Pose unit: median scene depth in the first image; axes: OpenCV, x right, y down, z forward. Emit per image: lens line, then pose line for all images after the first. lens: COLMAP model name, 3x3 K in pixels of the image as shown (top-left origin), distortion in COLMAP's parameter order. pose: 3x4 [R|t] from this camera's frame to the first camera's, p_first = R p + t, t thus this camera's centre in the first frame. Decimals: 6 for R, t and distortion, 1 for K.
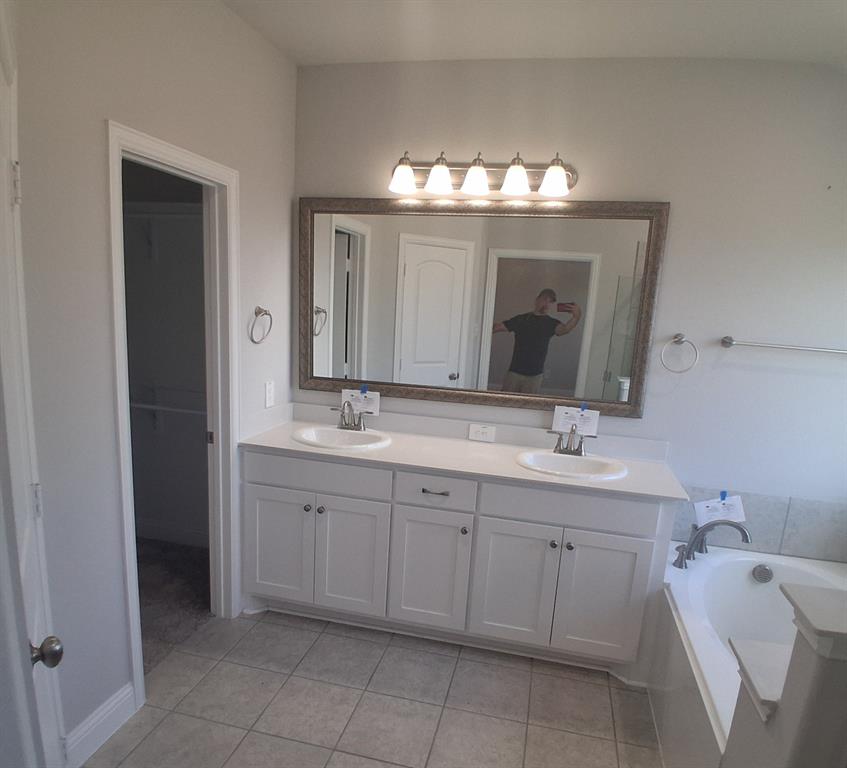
lens RADIAL K [[569.6, 0, 433.7], [0, 569.6, 417.0], [0, 0, 1]] dist [0.031632, -0.073234]
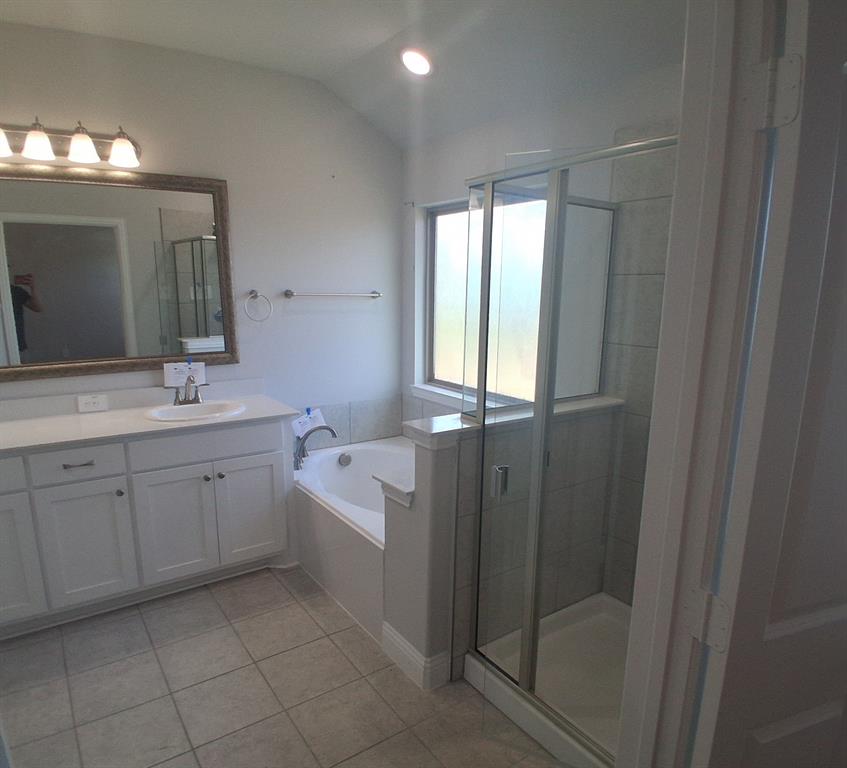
lens RADIAL K [[569.6, 0, 433.7], [0, 569.6, 417.0], [0, 0, 1]] dist [0.031632, -0.073234]
pose [[0.655820, -0.218747, 0.722531, -0.273198], [0.184169, 0.974540, 0.127877, 0.036836], [-0.732108, 0.049203, 0.679409, -0.113479]]
